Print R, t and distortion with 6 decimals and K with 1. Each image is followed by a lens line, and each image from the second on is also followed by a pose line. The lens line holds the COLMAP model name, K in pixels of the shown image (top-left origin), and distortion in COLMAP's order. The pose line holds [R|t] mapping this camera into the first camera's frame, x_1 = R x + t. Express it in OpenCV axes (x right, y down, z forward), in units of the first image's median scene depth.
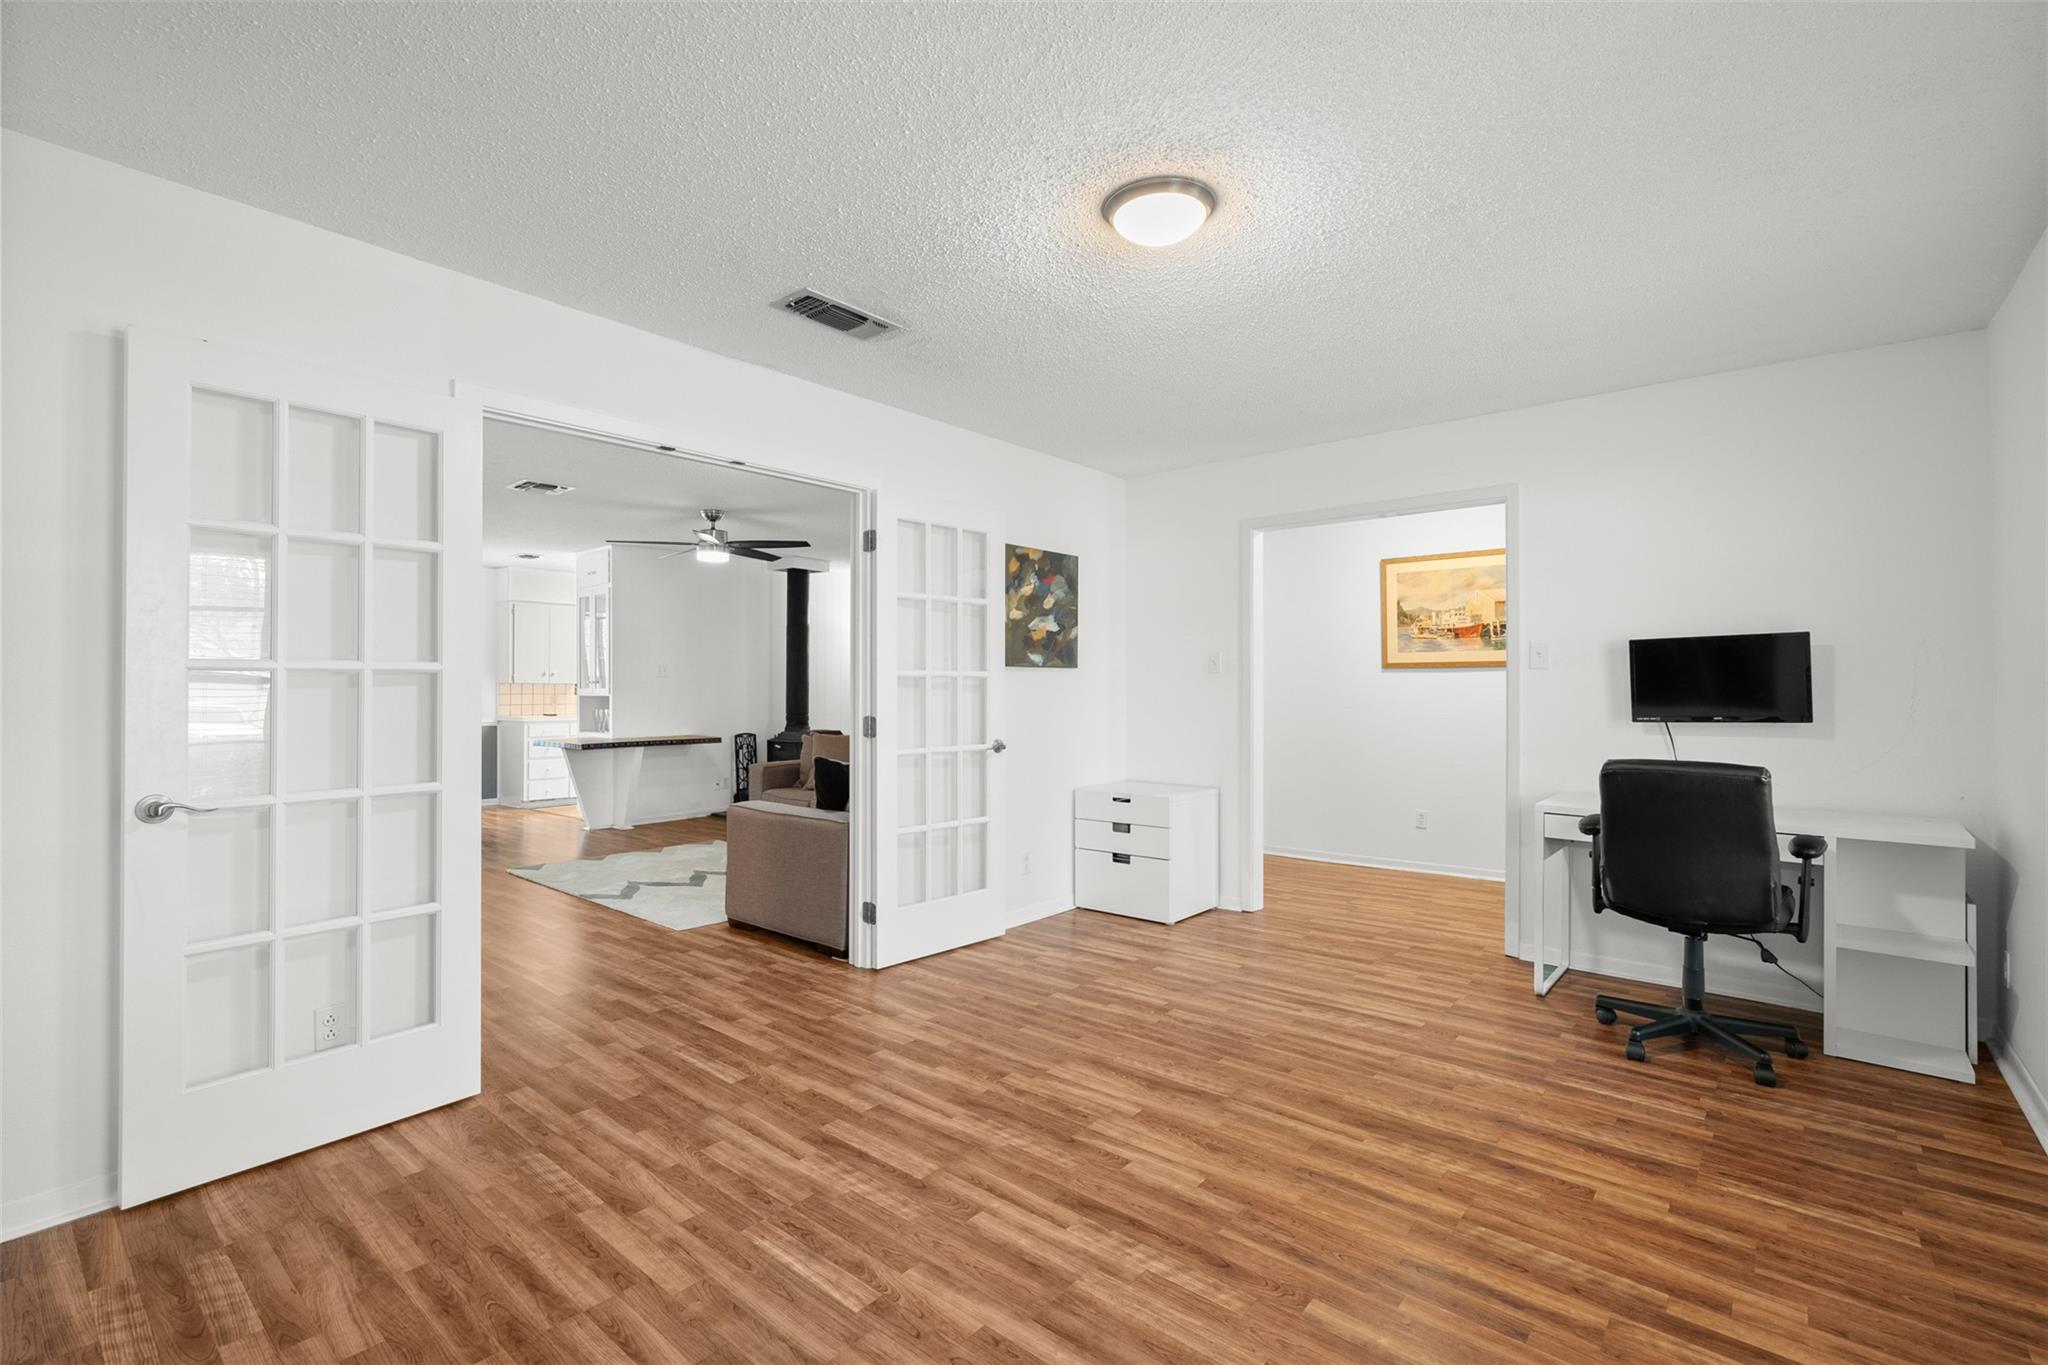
lens RADIAL K [[917.3, 0, 1011.6], [0, 917.3, 676.7], [0, 0, 1]] dist [0.003231, 0.000693]
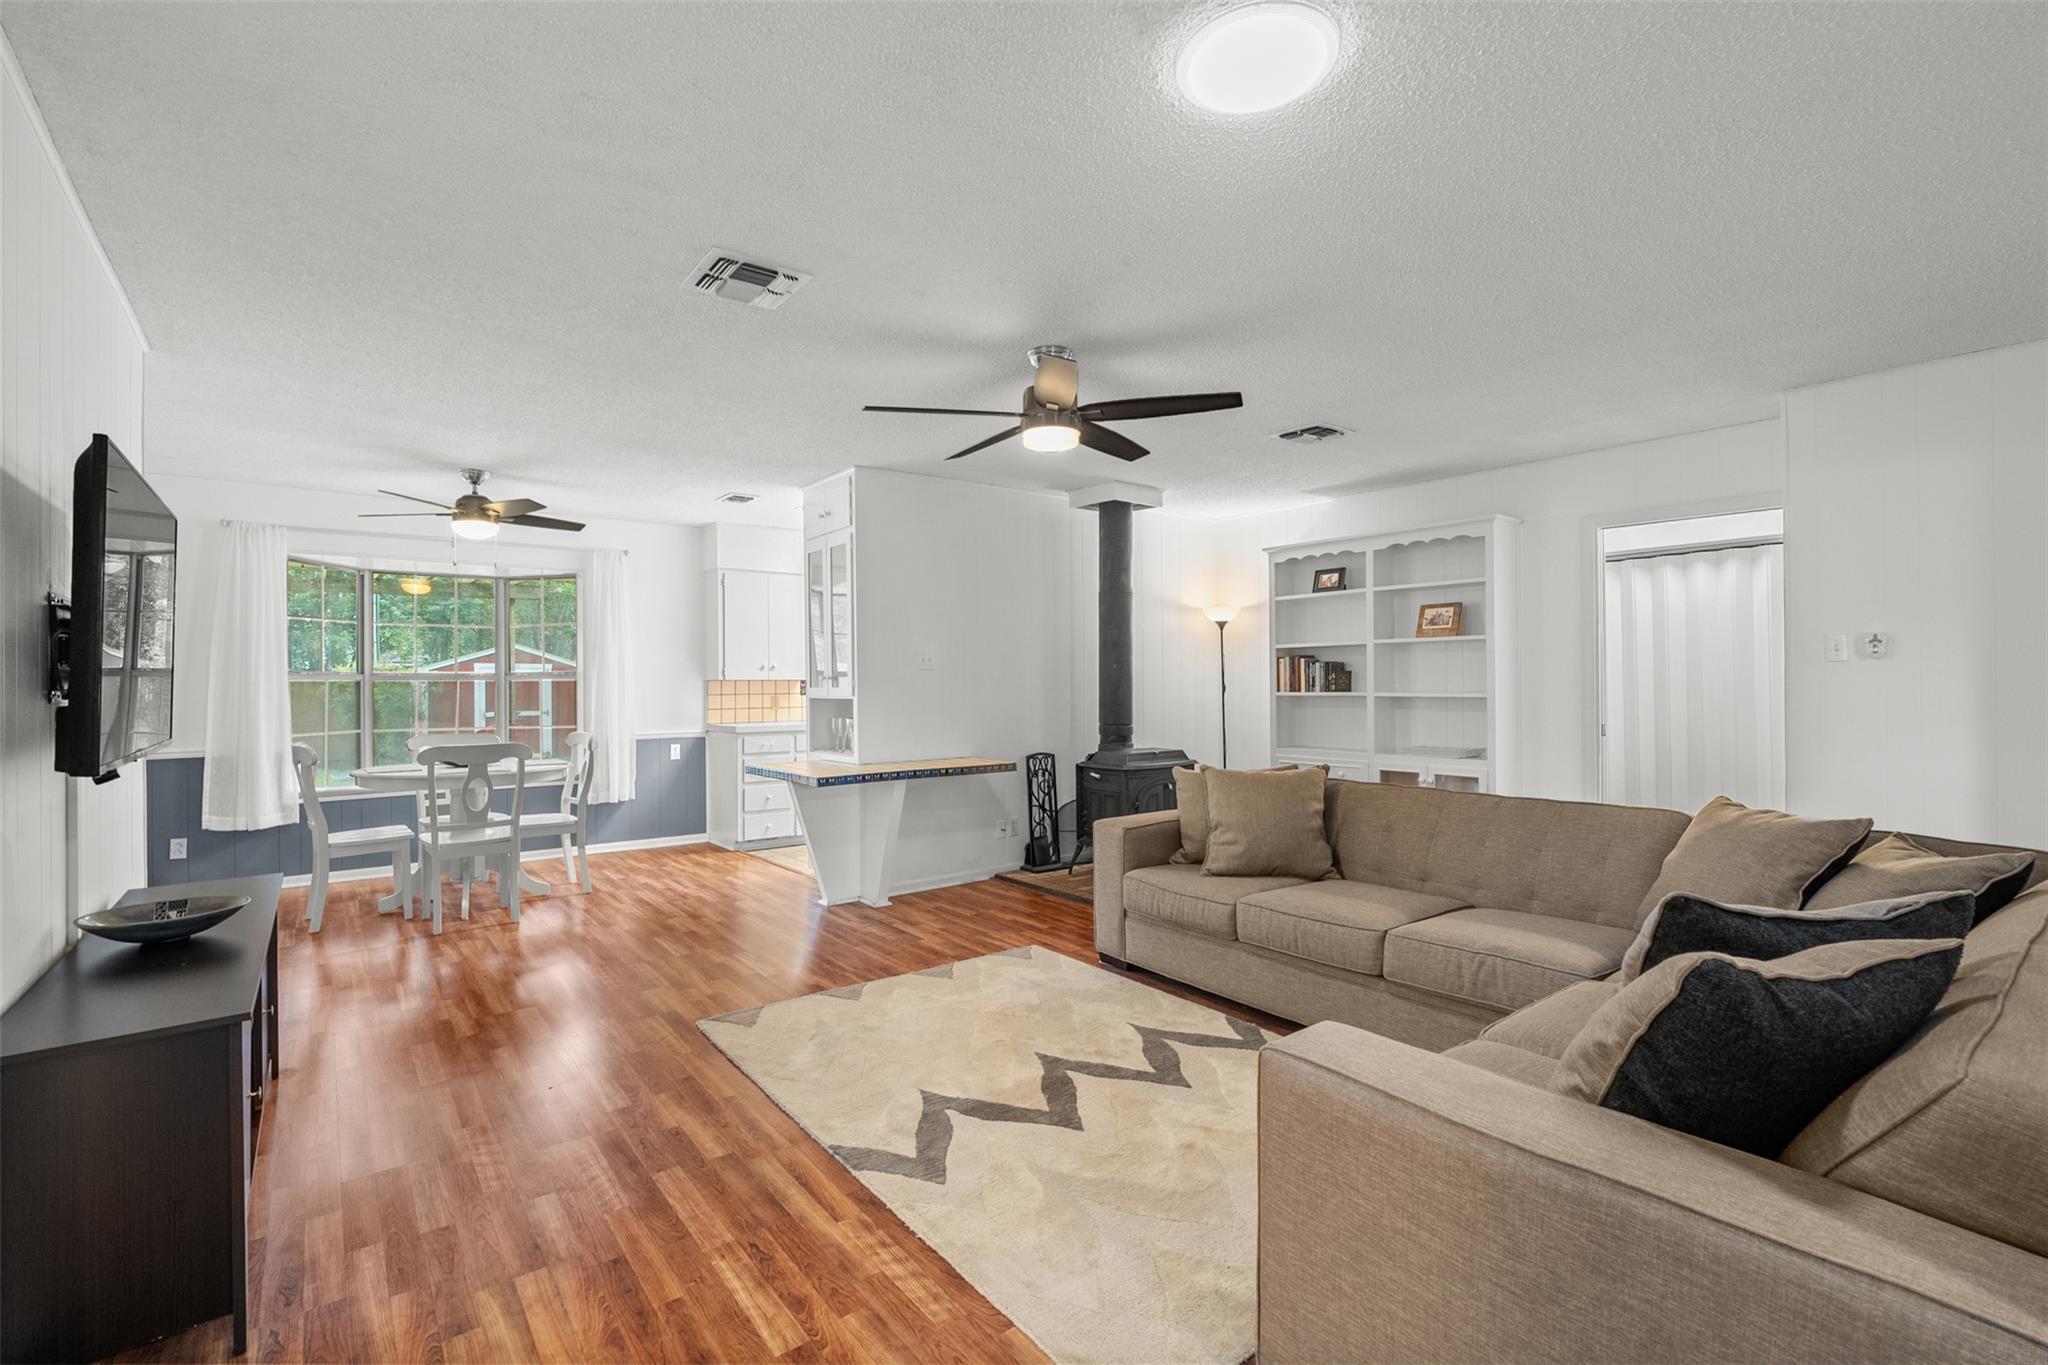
lens RADIAL K [[917.3, 0, 1022.3], [0, 917.3, 667.8], [0, 0, 1]] dist [0.003231, 0.000693]
pose [[0.980351, -0.008225, -0.197090, -0.542406], [0.007494, 0.999962, -0.004456, 0.007633], [0.197119, 0.002892, 0.980375, 1.085003]]
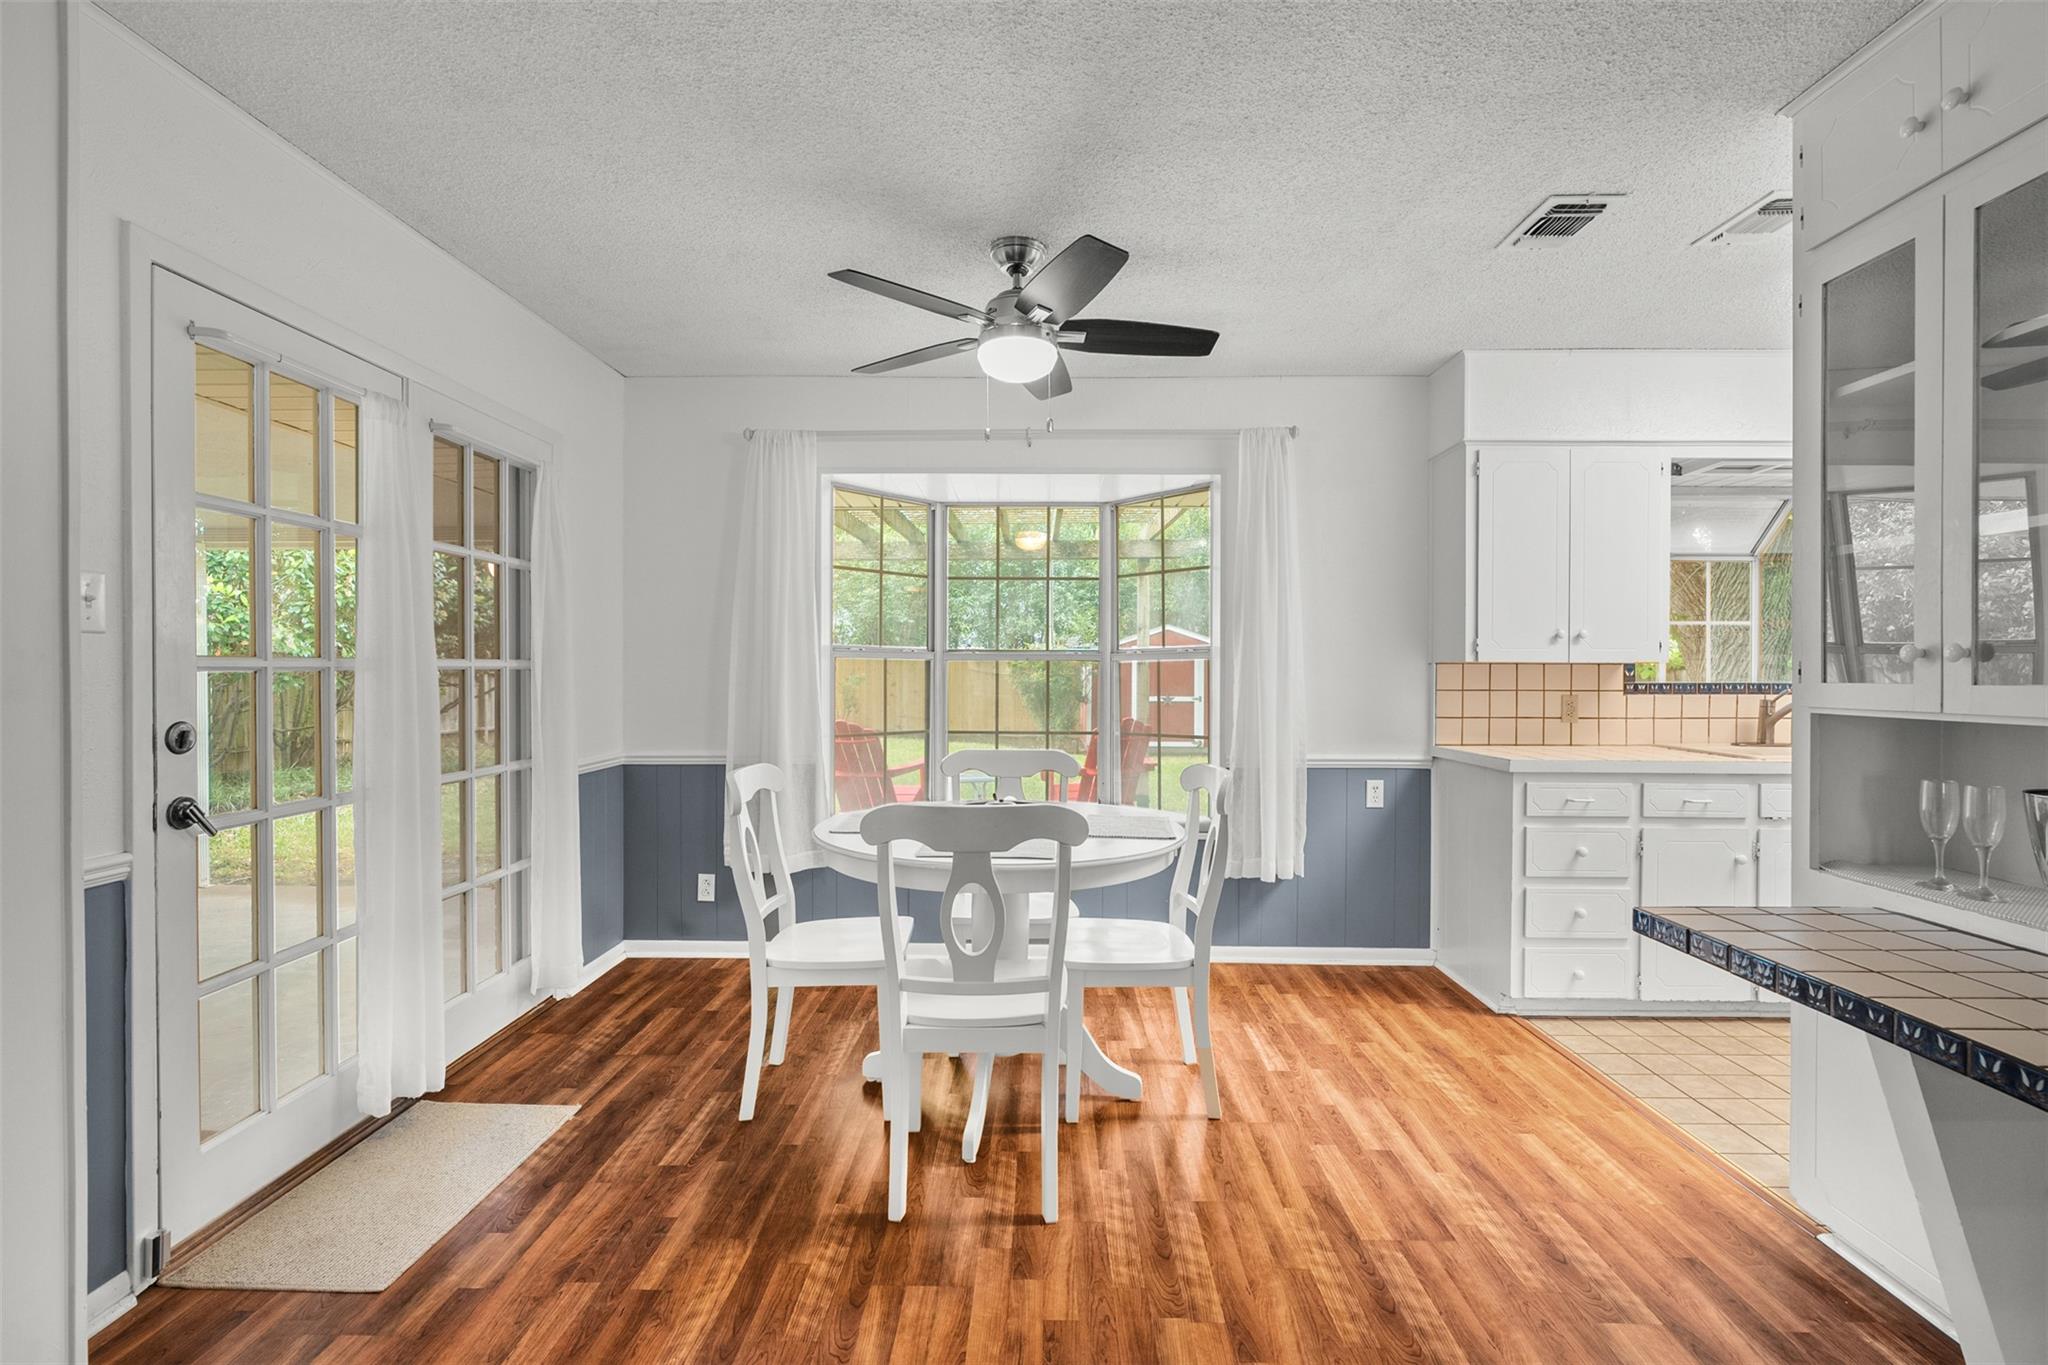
lens RADIAL K [[917.3, 0, 1026.5], [0, 917.3, 671.2], [0, 0, 1]] dist [0.003231, 0.000693]
pose [[0.634831, 0.007777, -0.772612, -1.251076], [0.003778, 0.999906, 0.013169, 0.015900], [0.772642, -0.011279, 0.634742, 2.098391]]
